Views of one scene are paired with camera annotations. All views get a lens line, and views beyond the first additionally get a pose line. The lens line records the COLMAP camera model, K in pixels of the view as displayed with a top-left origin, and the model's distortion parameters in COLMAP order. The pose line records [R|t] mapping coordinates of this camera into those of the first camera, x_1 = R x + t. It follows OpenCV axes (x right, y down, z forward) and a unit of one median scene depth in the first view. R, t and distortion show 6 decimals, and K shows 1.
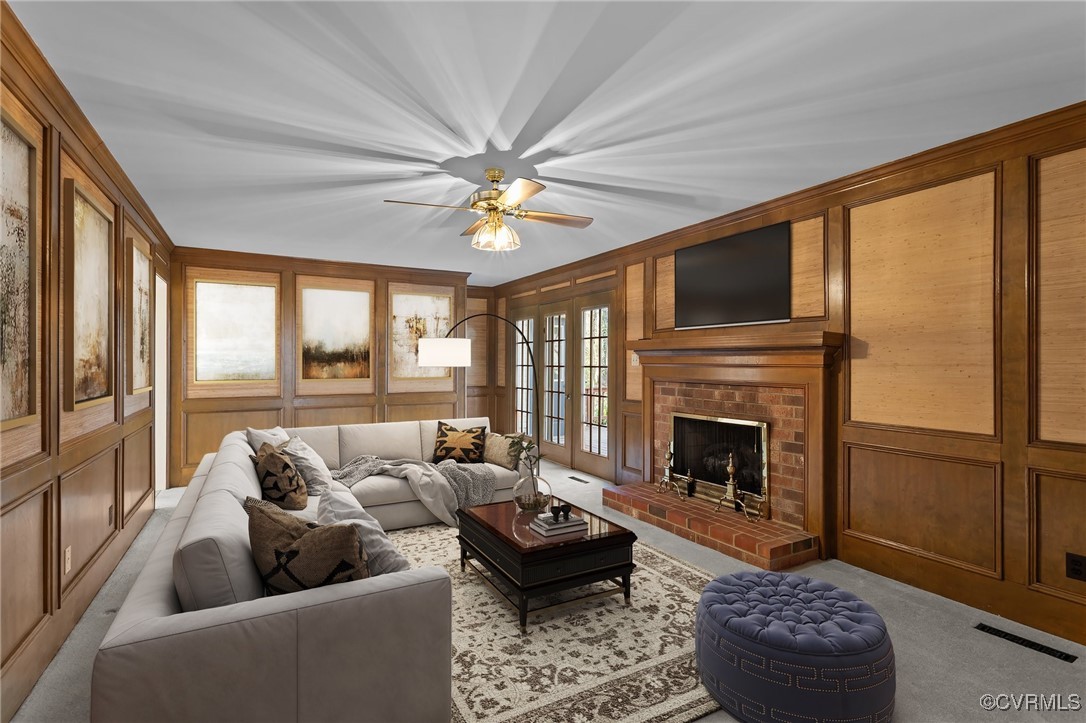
lens RADIAL K [[515.5, 0, 540.7], [0, 515.5, 358.3], [0, 0, 1]] dist [0.000249, -0.000330]
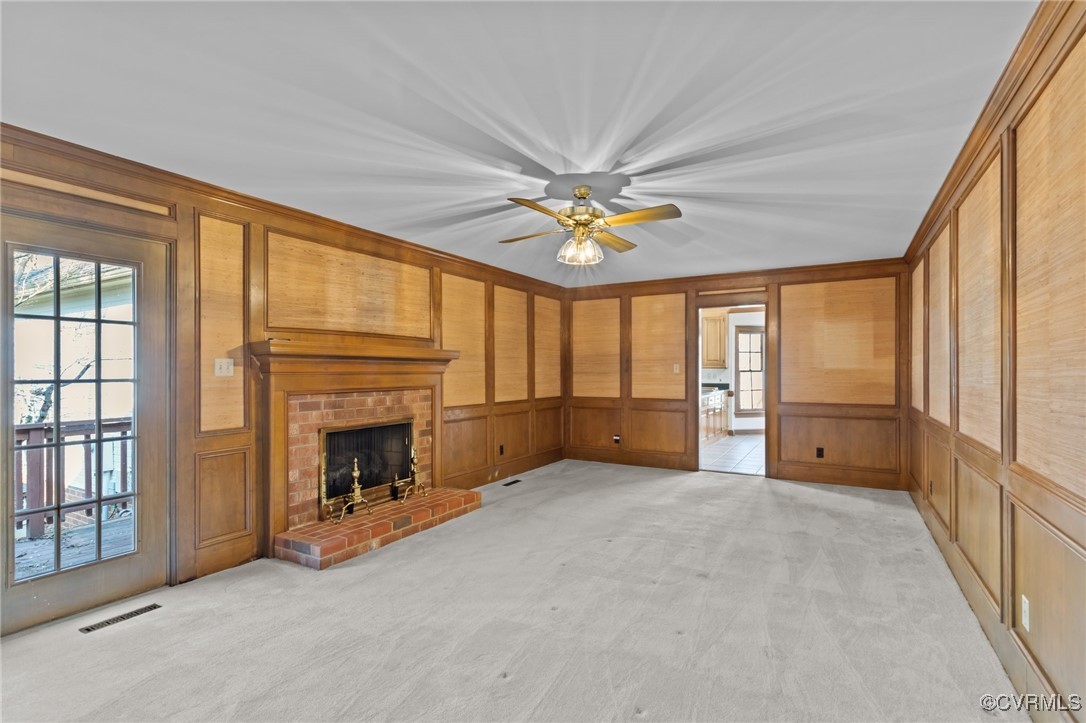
lens RADIAL K [[515.5, 0, 542.0], [0, 515.5, 369.8], [0, 0, 1]] dist [0.000249, -0.000330]
pose [[-0.513521, -0.010532, 0.858012, -0.756807], [-0.014880, 0.999884, 0.003368, -0.002661], [-0.857948, -0.011038, -0.513618, 1.289273]]
